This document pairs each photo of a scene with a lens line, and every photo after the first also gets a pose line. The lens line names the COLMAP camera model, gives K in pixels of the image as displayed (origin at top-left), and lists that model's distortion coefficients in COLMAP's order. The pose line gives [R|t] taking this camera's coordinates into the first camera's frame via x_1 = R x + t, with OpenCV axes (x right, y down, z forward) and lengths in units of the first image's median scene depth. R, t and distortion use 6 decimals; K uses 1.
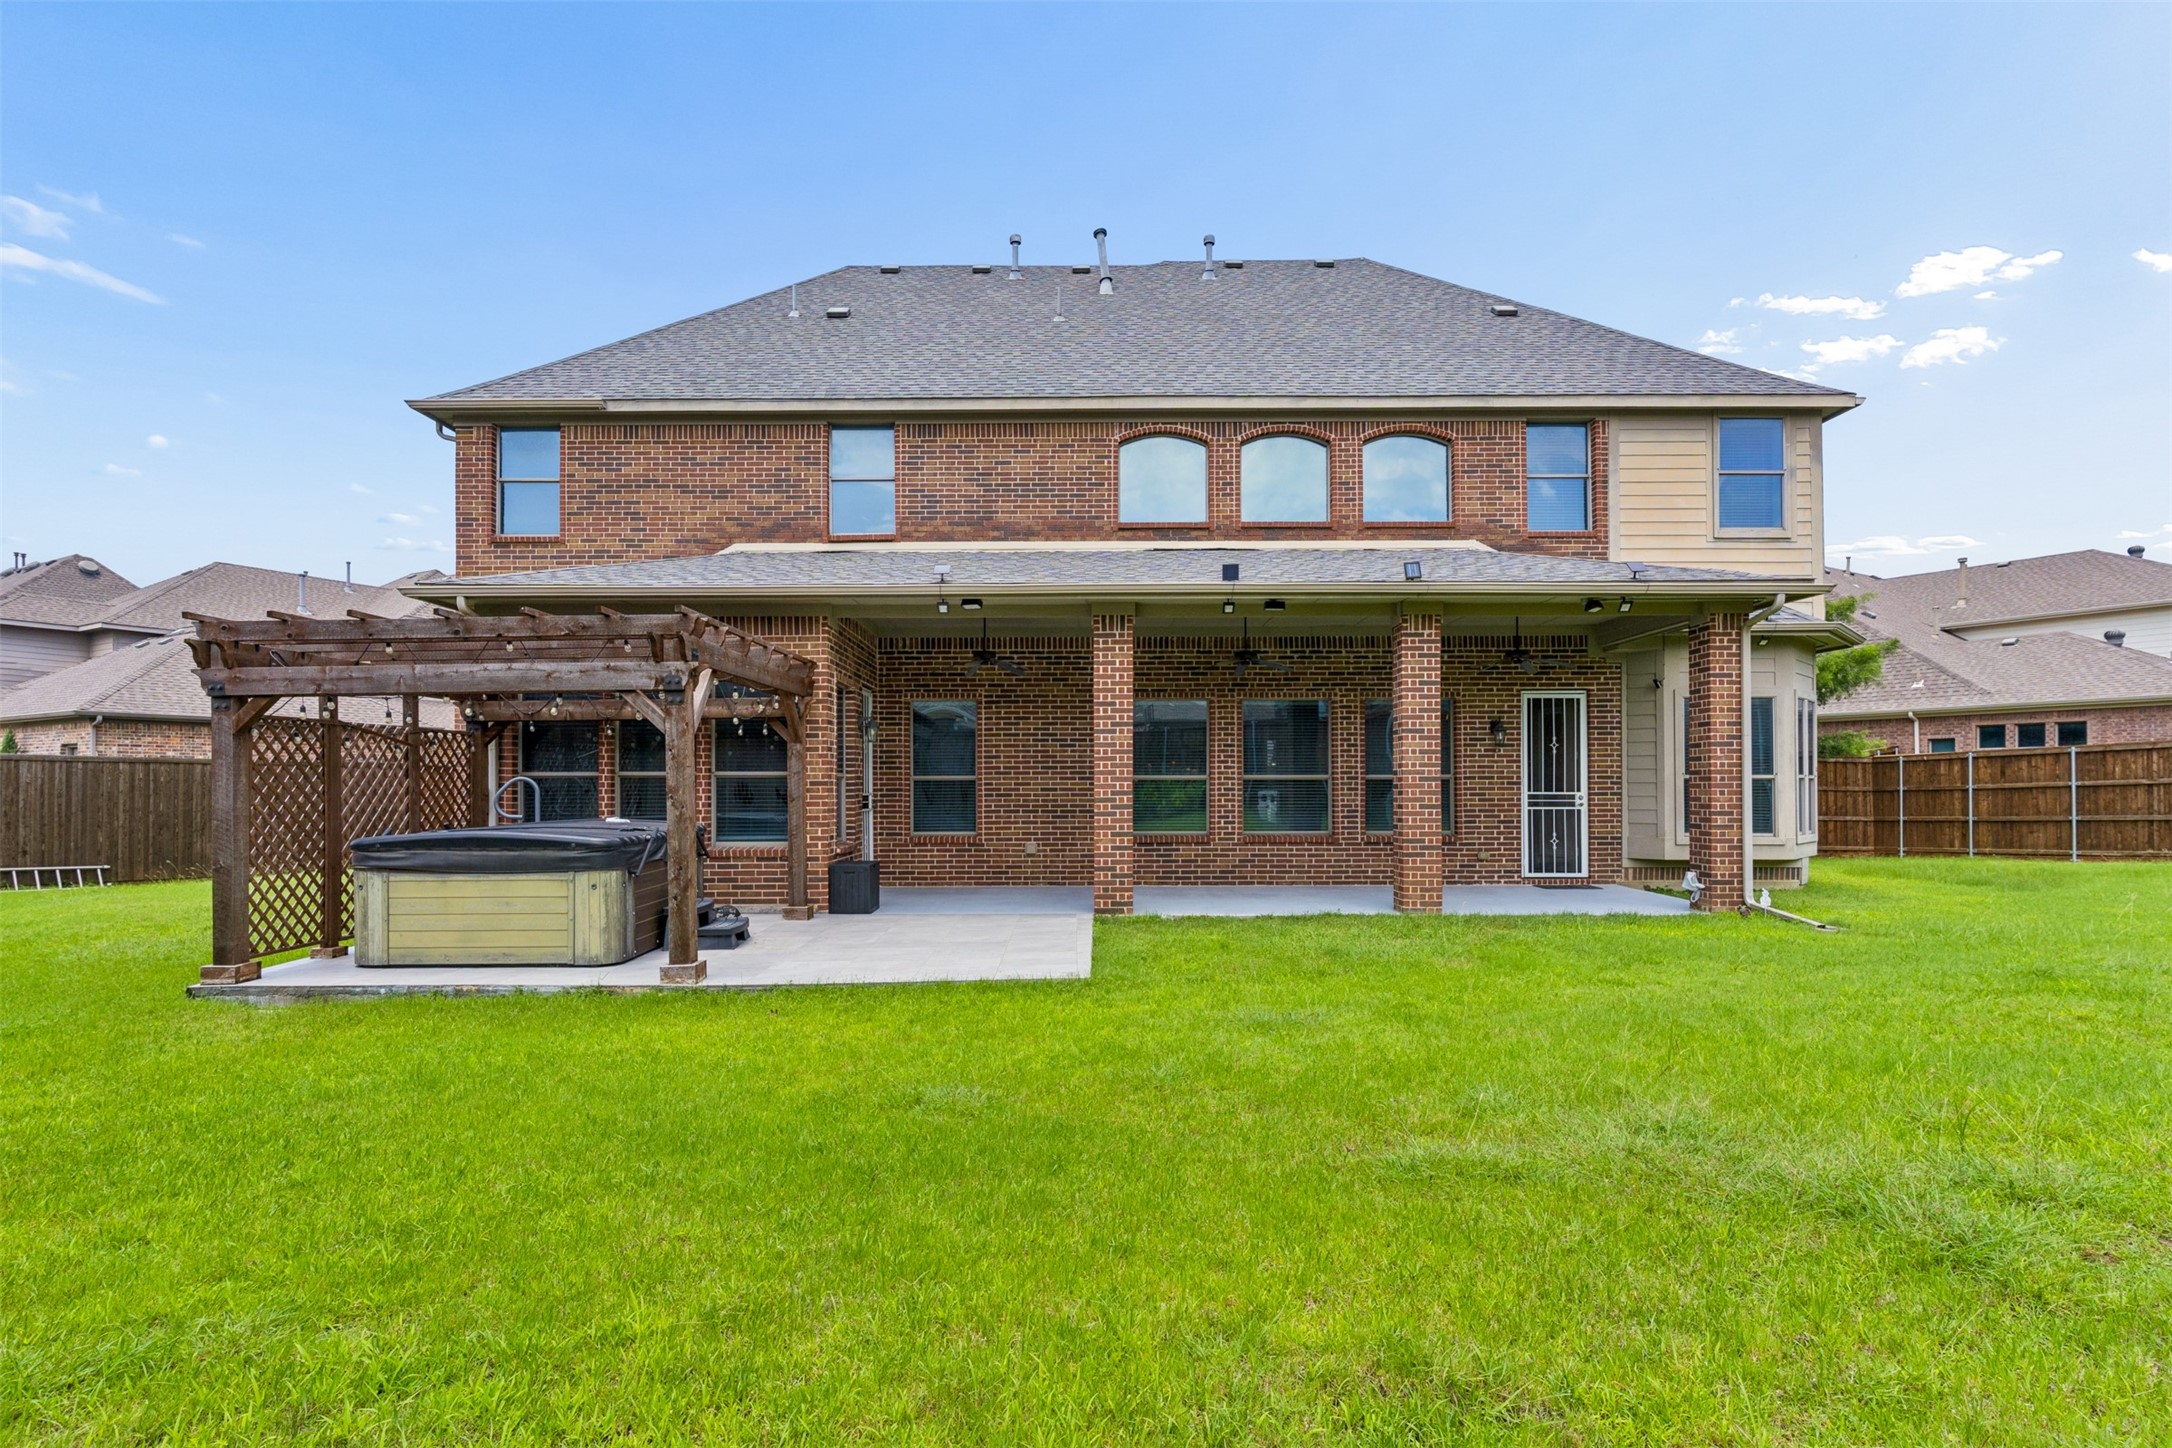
lens RADIAL K [[1072.2, 0, 1087.1], [0, 1072.2, 775.7], [0, 0, 1]] dist [-0.000453, -0.000806]
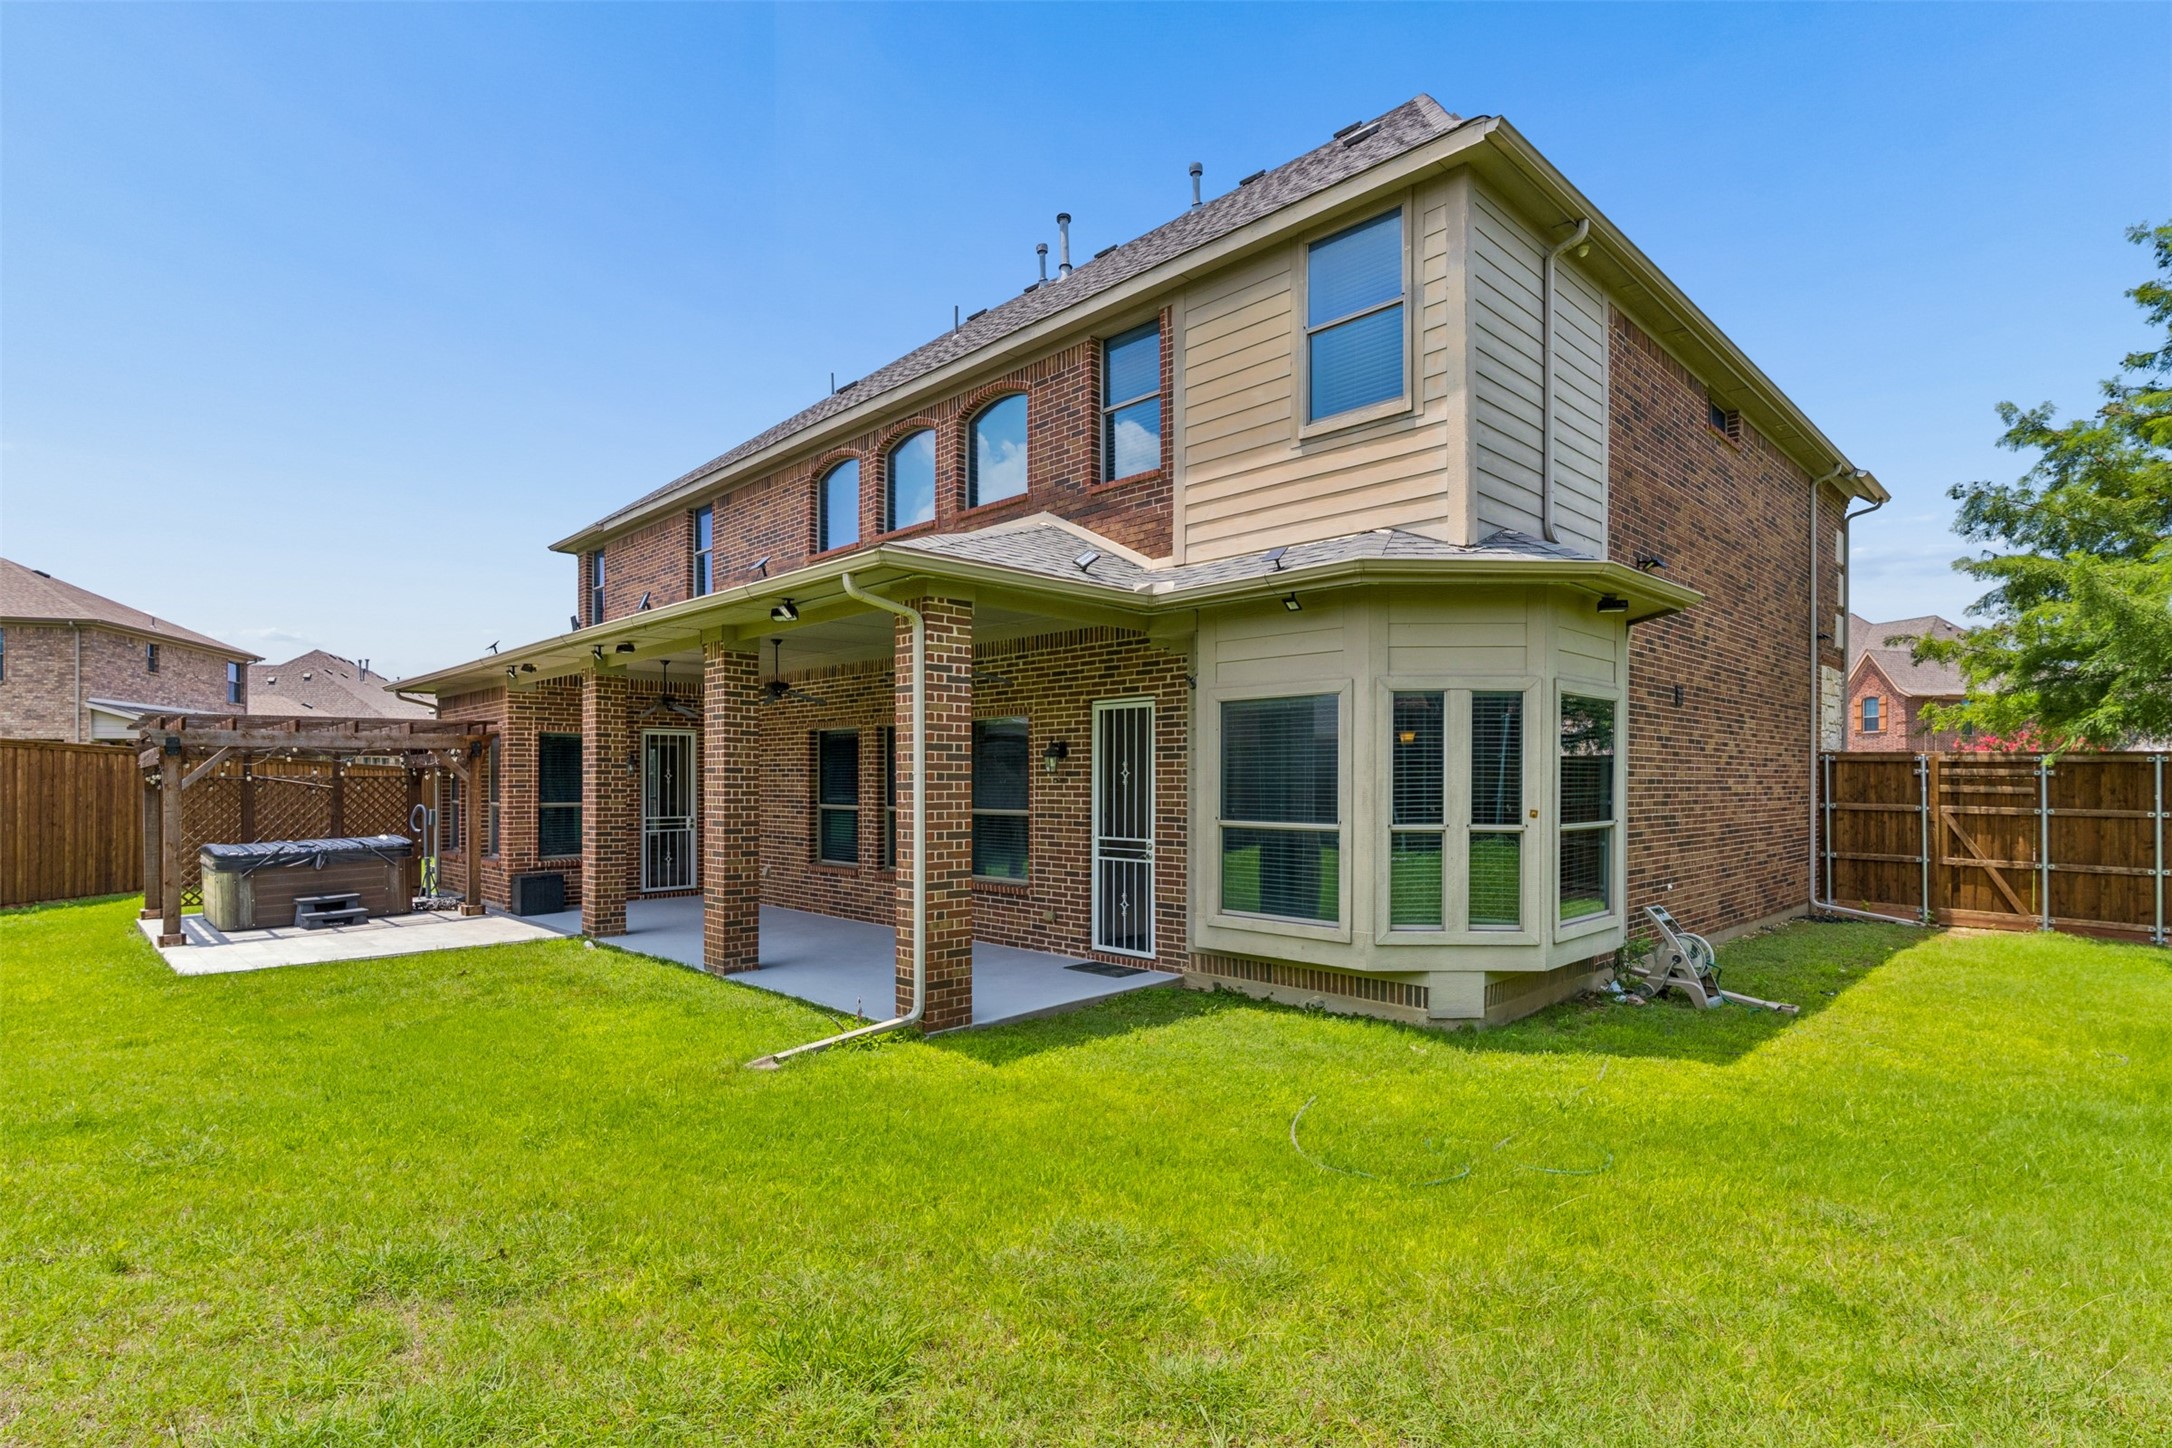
lens RADIAL K [[1072.2, 0, 1087.1], [0, 1072.2, 775.7], [0, 0, 1]] dist [-0.000453, -0.000806]
pose [[0.703081, -0.001821, -0.711108, 0.940137], [0.008697, 0.999944, 0.006039, -0.031652], [0.711057, -0.010430, 0.703057, 0.471611]]
